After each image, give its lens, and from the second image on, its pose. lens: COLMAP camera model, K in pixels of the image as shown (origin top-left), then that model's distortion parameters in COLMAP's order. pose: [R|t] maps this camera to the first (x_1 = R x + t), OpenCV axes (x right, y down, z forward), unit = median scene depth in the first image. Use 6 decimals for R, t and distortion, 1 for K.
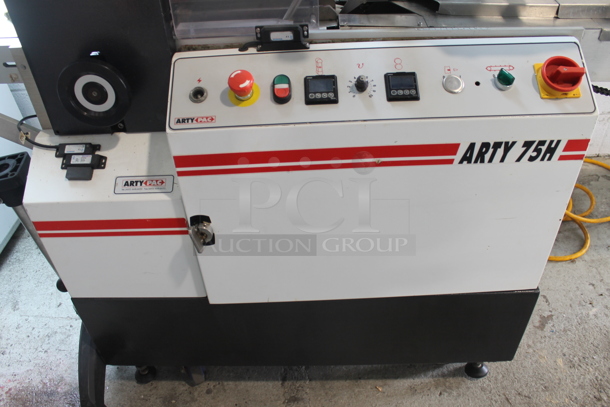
lens RADIAL K [[511.8, 0, 304.1], [0, 511.8, 199.8], [0, 0, 1]] dist [-0.115315, 0.060634]
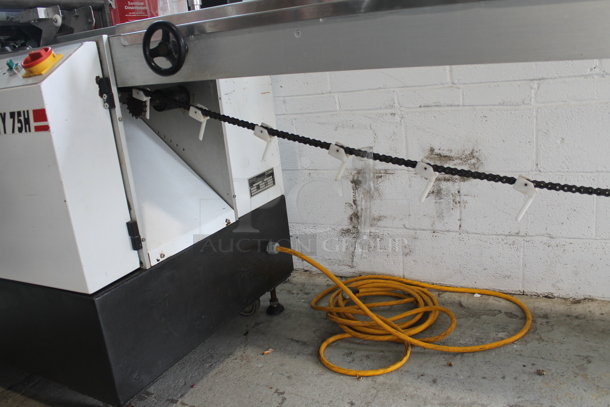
lens RADIAL K [[511.8, 0, 305.4], [0, 511.8, 204.2], [0, 0, 1]] dist [-0.115315, 0.060634]
pose [[0.886096, 0.079236, -0.456679, 1.579562], [-0.242136, 0.919278, -0.310320, 0.271204], [0.395227, 0.385552, 0.833754, 0.375553]]
